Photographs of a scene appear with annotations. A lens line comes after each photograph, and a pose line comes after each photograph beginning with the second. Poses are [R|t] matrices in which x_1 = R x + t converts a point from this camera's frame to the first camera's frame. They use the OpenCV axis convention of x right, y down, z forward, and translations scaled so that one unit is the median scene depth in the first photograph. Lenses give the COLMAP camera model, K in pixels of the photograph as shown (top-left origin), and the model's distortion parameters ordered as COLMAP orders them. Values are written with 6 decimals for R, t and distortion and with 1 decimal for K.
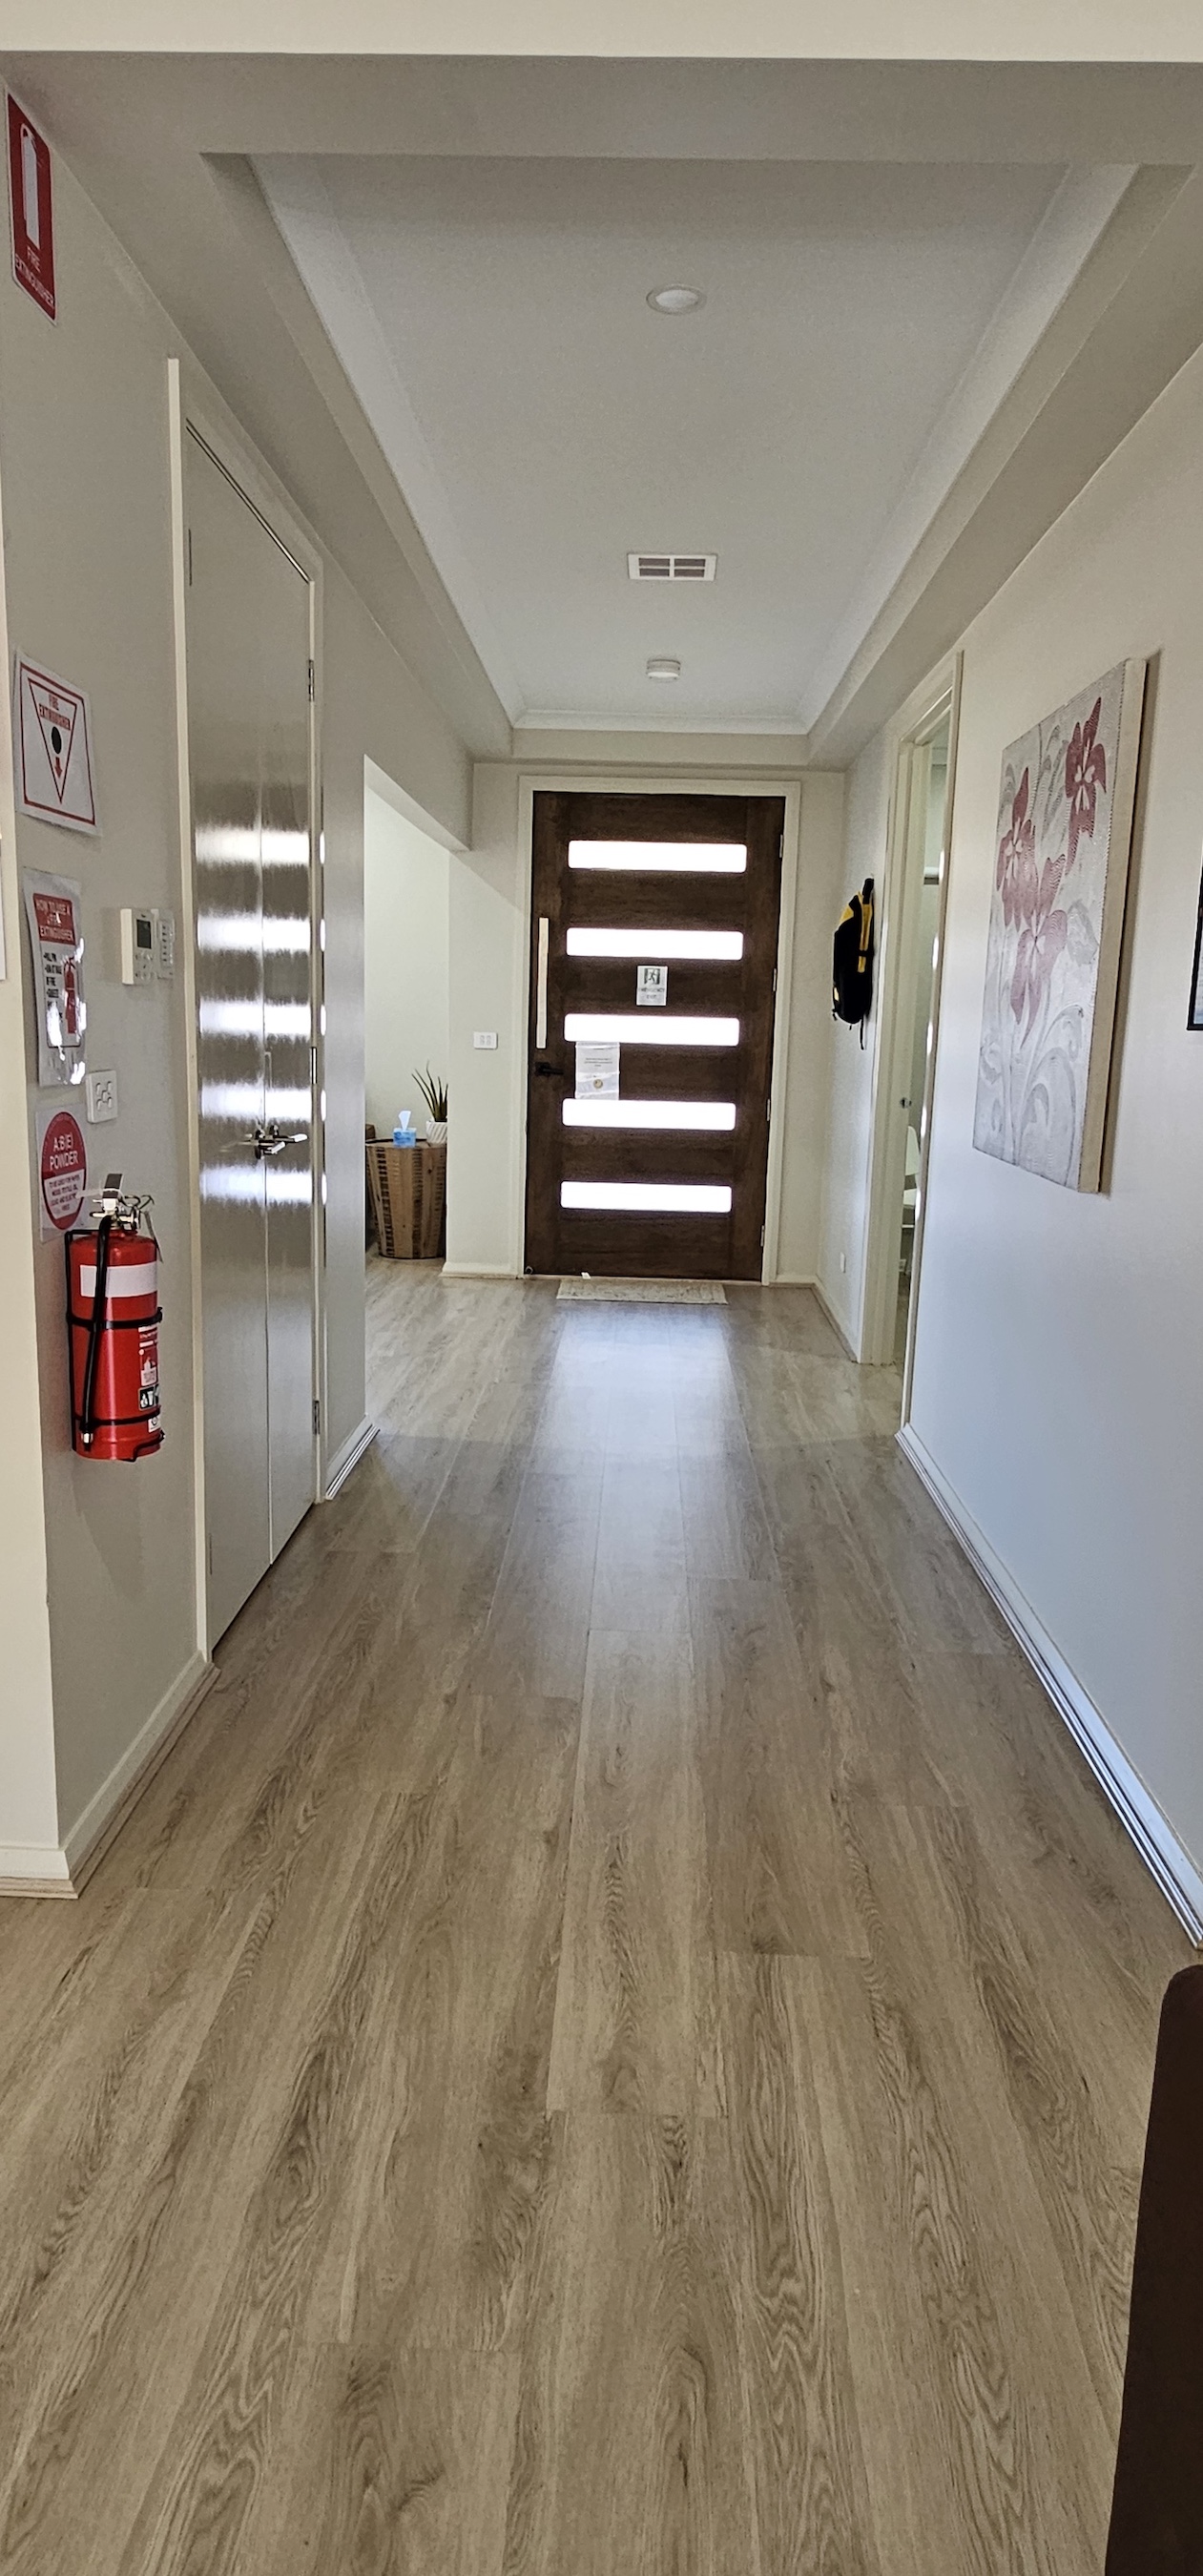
lens RADIAL K [[1322.0, 0, 596.1], [0, 1322.0, 1267.1], [0, 0, 1]] dist [0.000962, -0.000140]
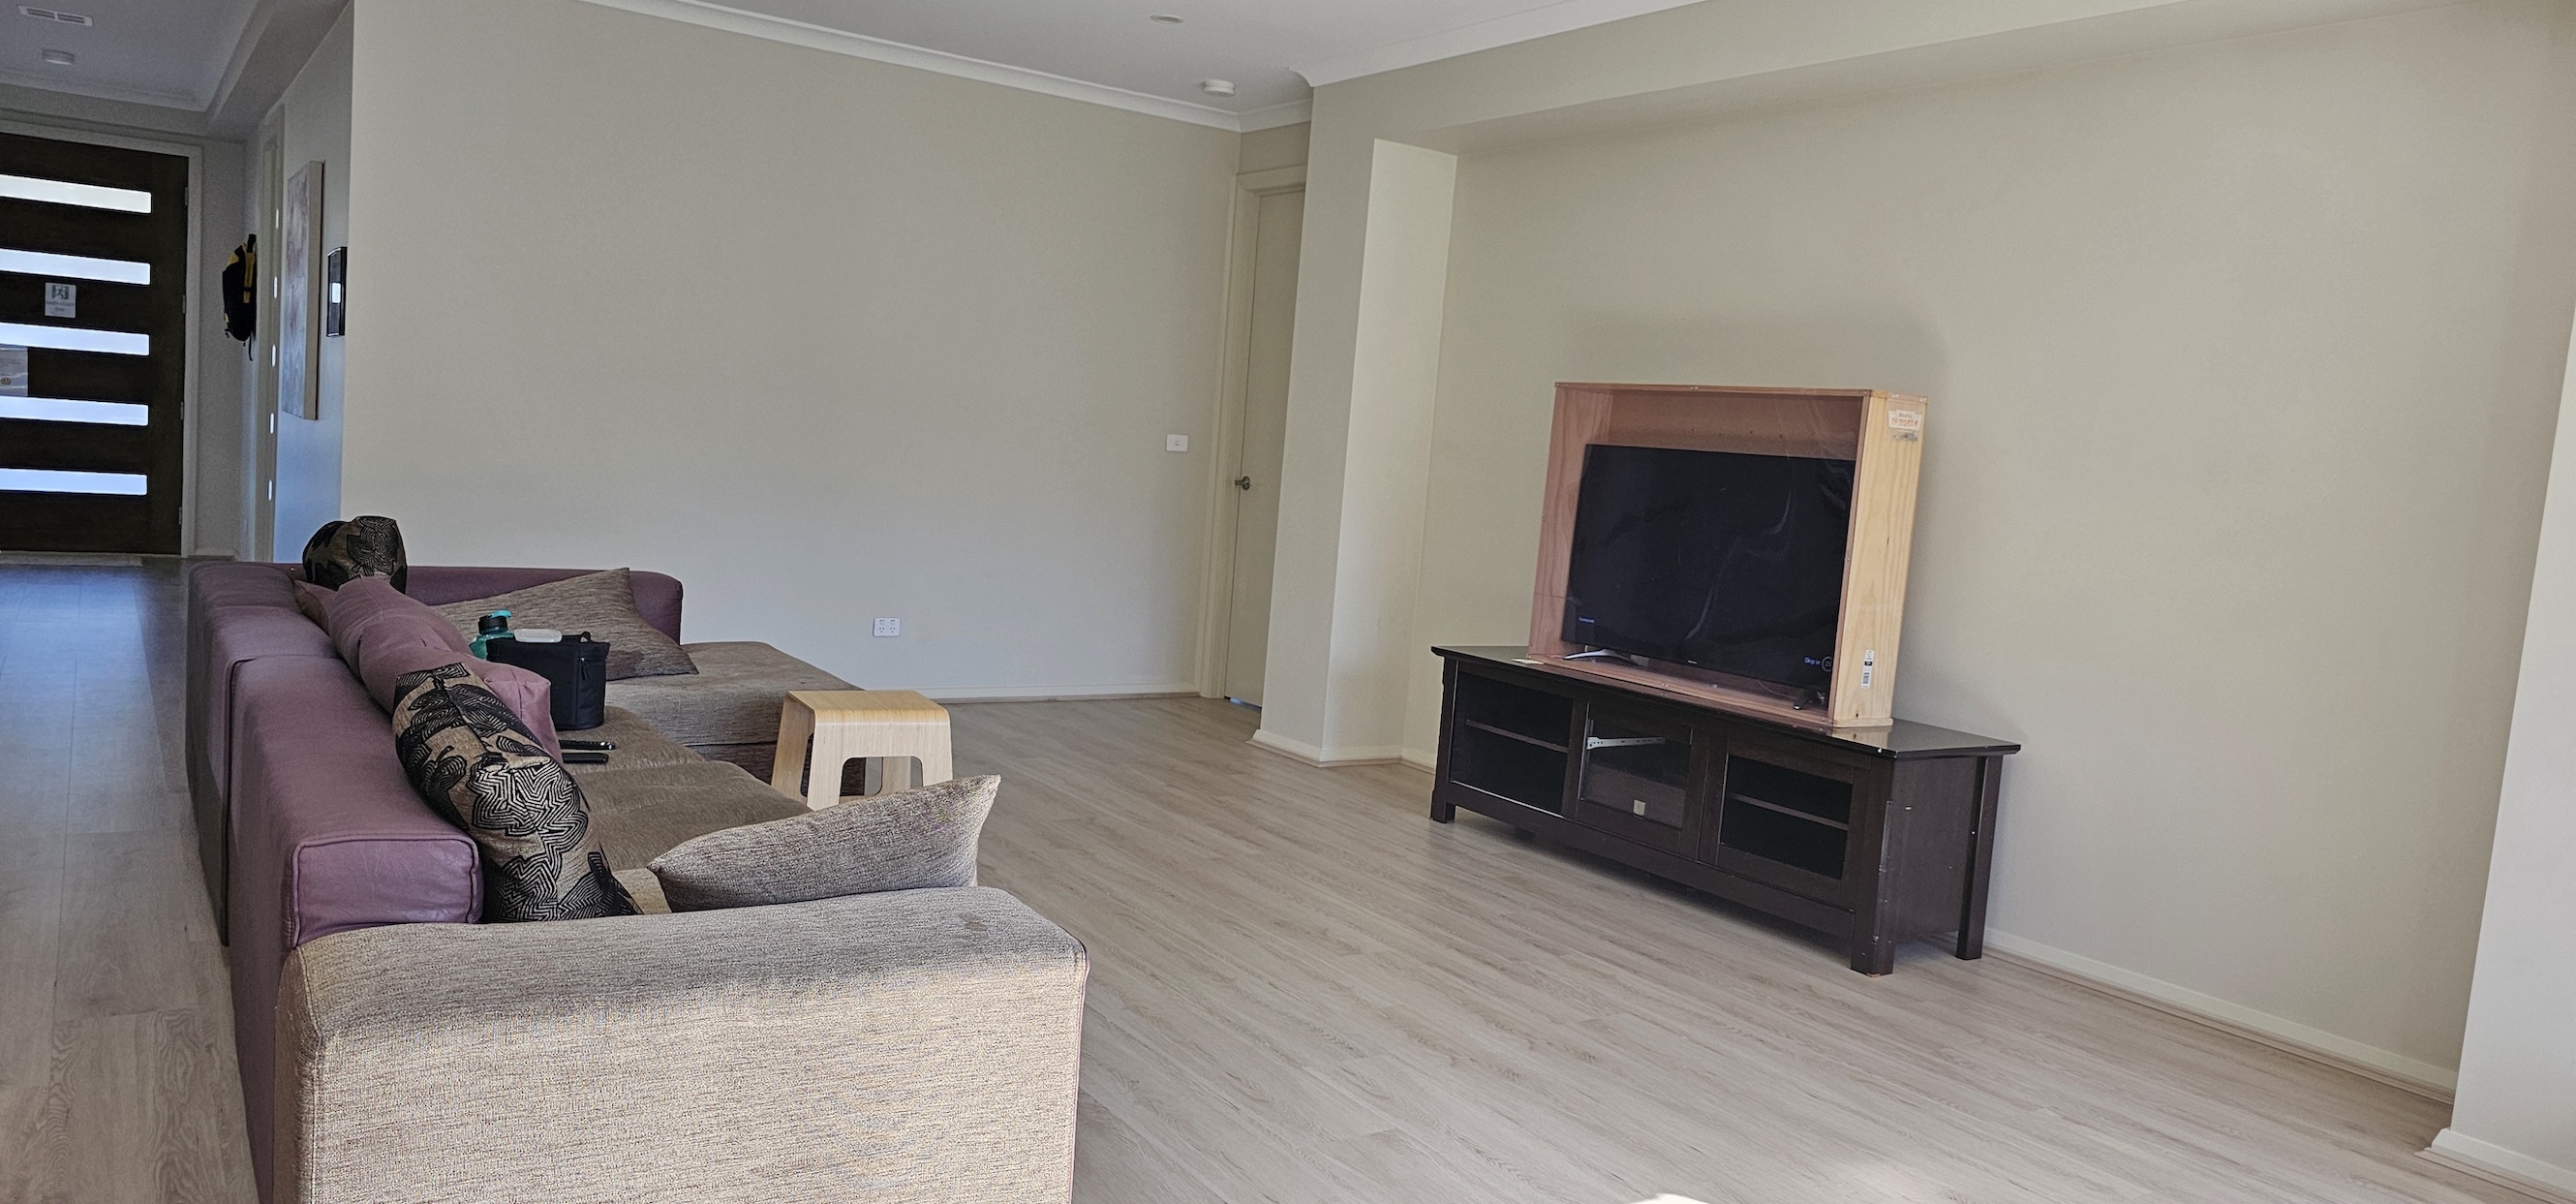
lens RADIAL K [[1761.4, 0, 1275.1], [0, 1761.4, 602.4], [0, 0, 1]] dist [0.044566, -0.031586]
pose [[0.818692, -0.017680, 0.573961, 0.010349], [0.056810, 0.997116, -0.050317, 0.198153], [-0.571416, 0.073801, 0.817335, -0.905013]]
